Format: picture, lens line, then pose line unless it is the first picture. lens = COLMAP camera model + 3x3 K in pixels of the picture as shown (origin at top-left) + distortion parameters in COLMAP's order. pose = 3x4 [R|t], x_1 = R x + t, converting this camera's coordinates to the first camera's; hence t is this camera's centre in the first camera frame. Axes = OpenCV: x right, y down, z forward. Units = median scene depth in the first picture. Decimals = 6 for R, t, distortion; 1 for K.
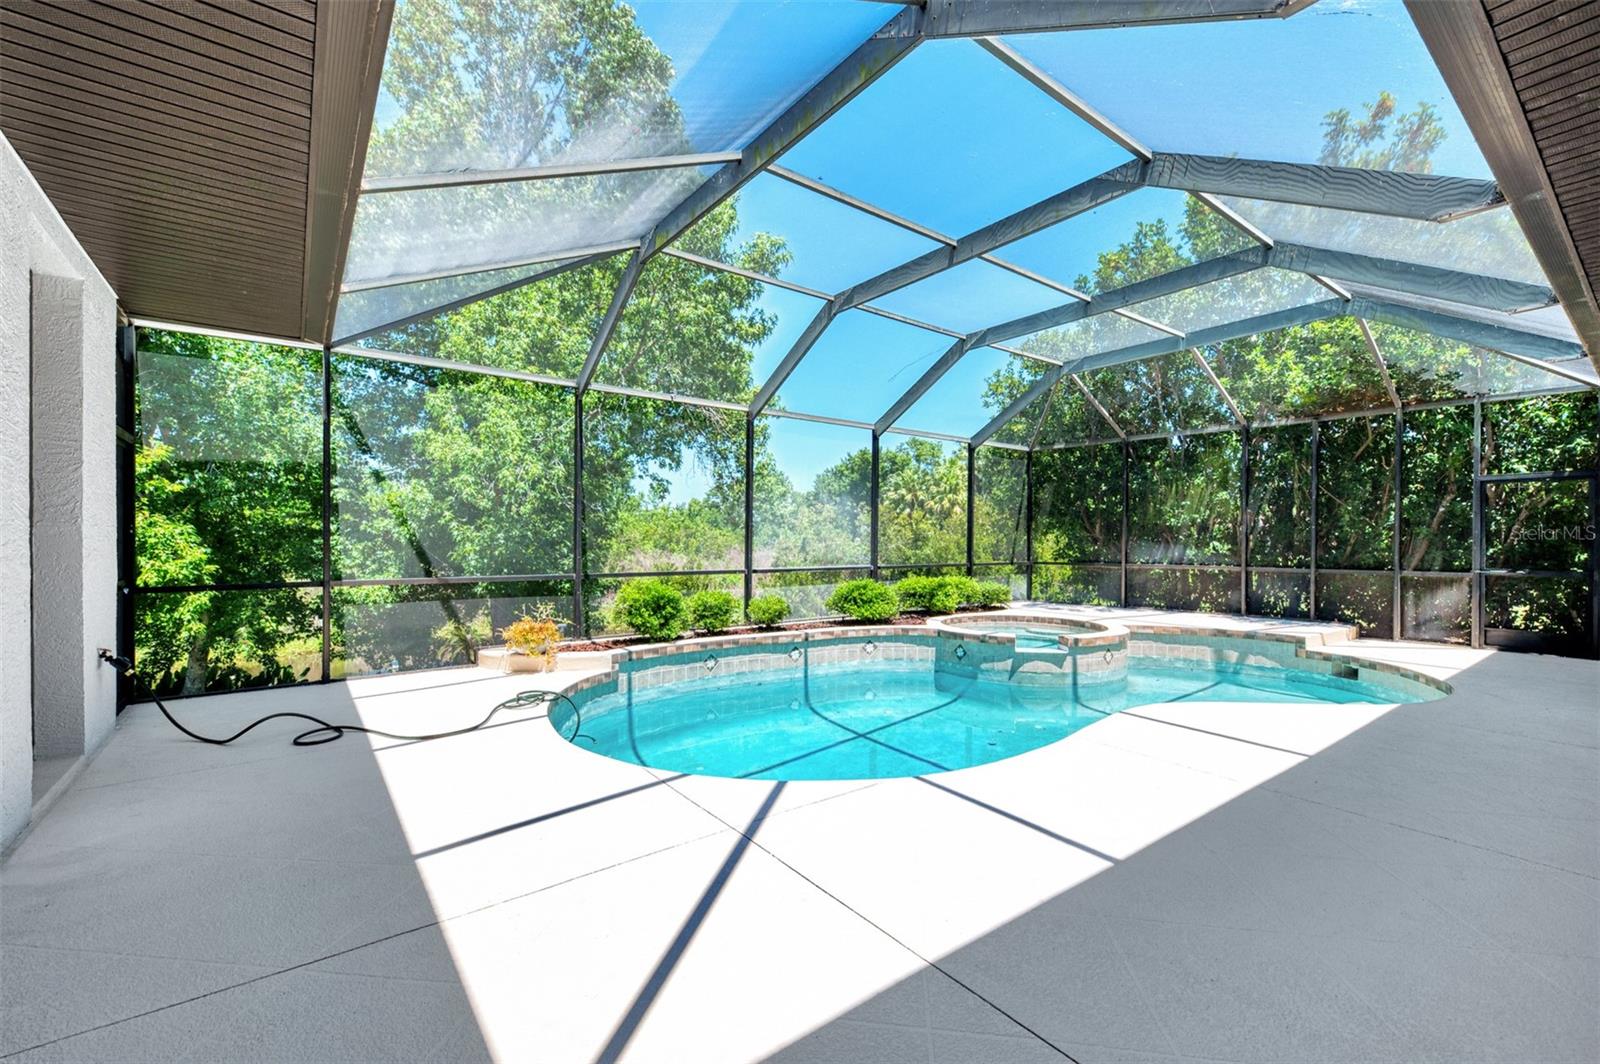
lens RADIAL K [[670.3, 0, 801.9], [0, 670.3, 539.1], [0, 0, 1]] dist [-0.002491, 0.000604]
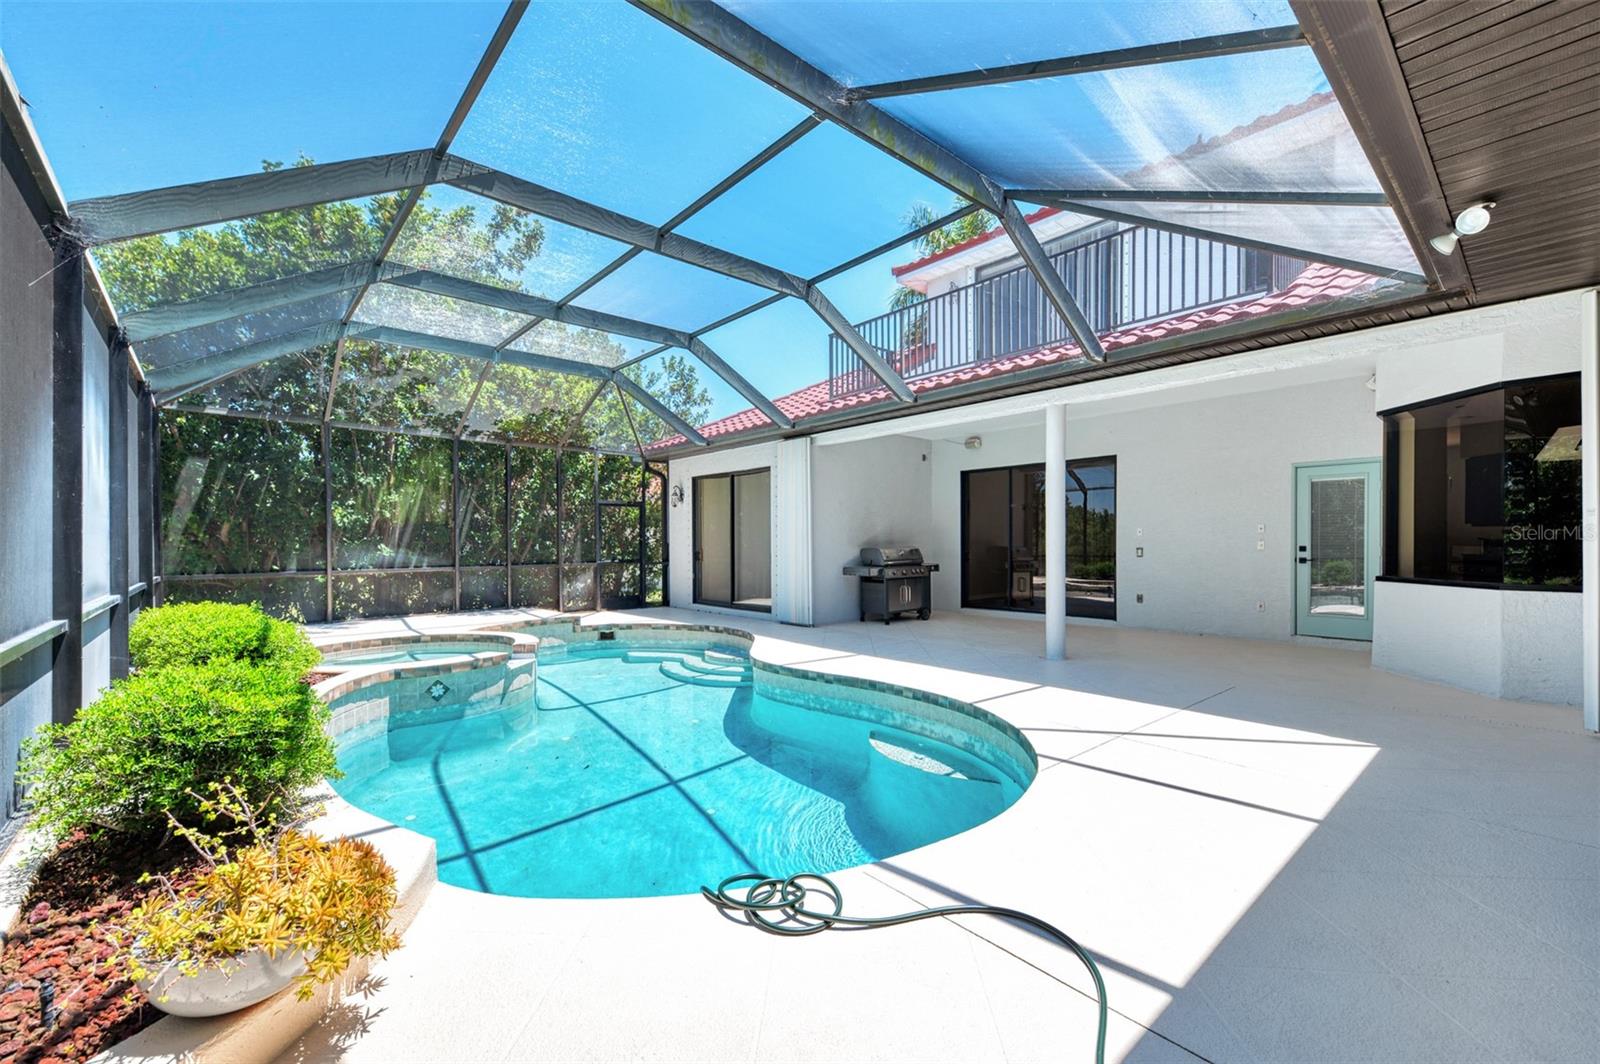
lens RADIAL K [[670.3, 0, 791.8], [0, 670.3, 541.5], [0, 0, 1]] dist [-0.002491, 0.000604]
pose [[-0.057967, -0.005630, 0.998303, -0.559759], [0.005926, 0.999965, 0.005983, -0.002222], [-0.998301, 0.006263, -0.057931, 0.662313]]
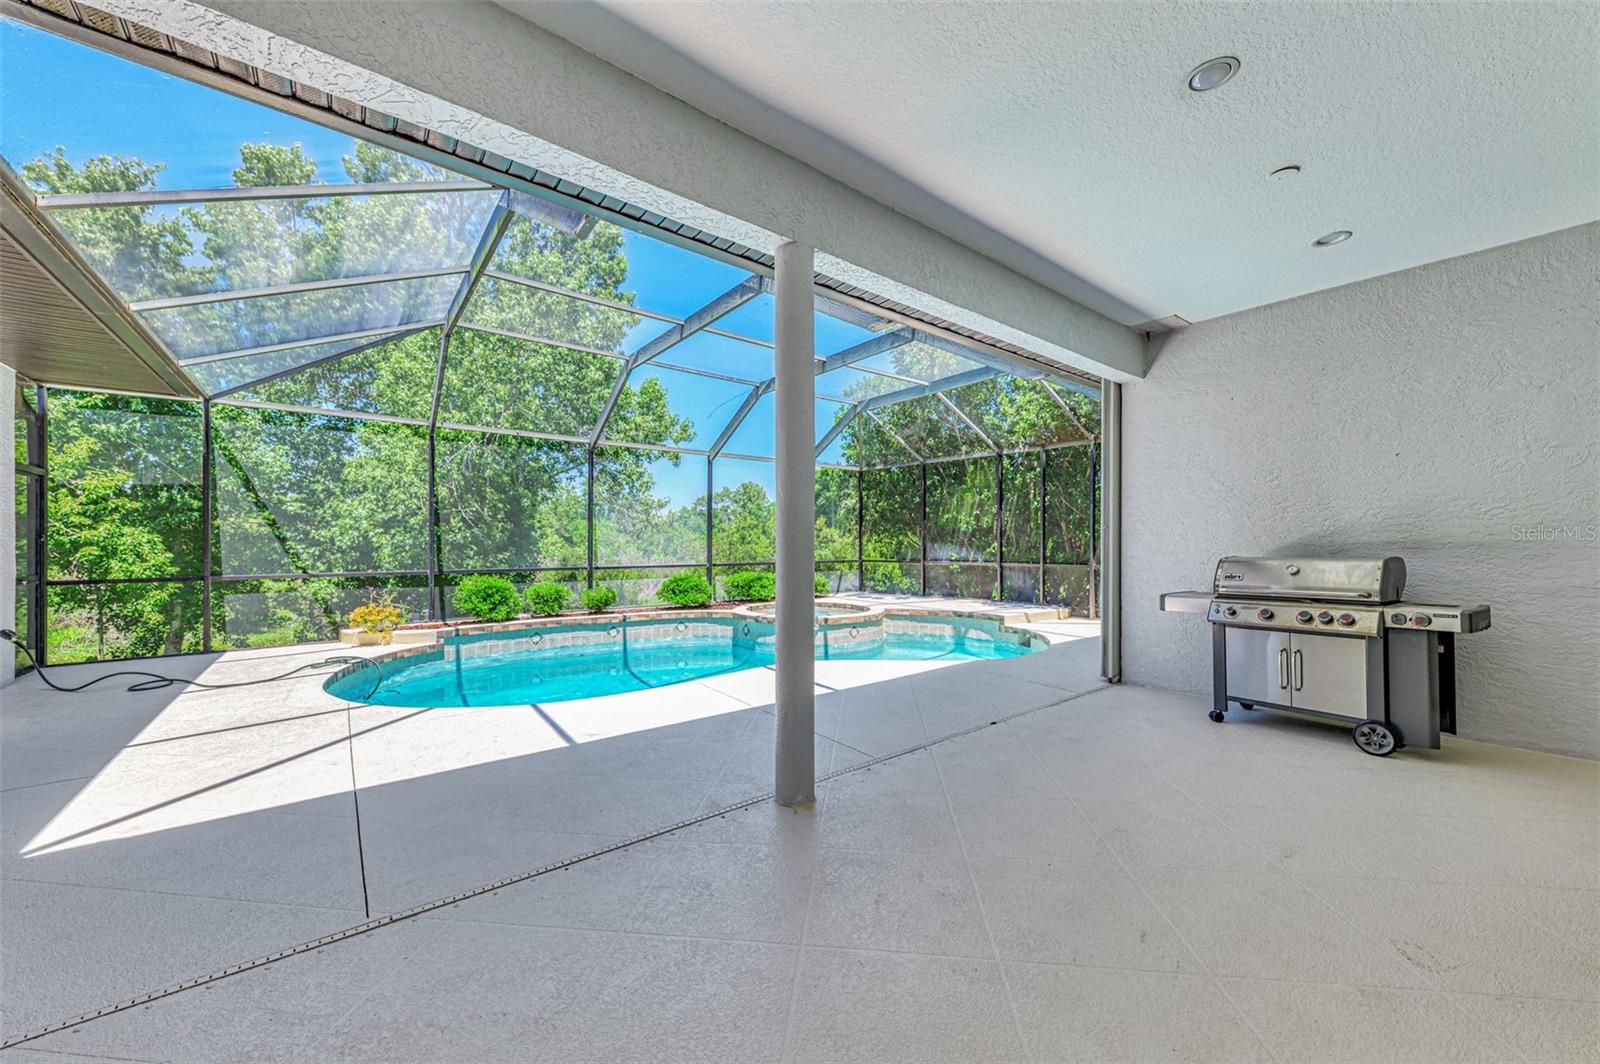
lens RADIAL K [[589.8, 0, 808.2], [0, 589.8, 539.4], [0, 0, 1]] dist [0.000016, -0.000599]
pose [[0.999814, -0.005820, 0.018361, 0.346283], [0.005895, 0.999975, -0.004016, -0.000307], [-0.018337, 0.004124, 0.999823, -0.144166]]
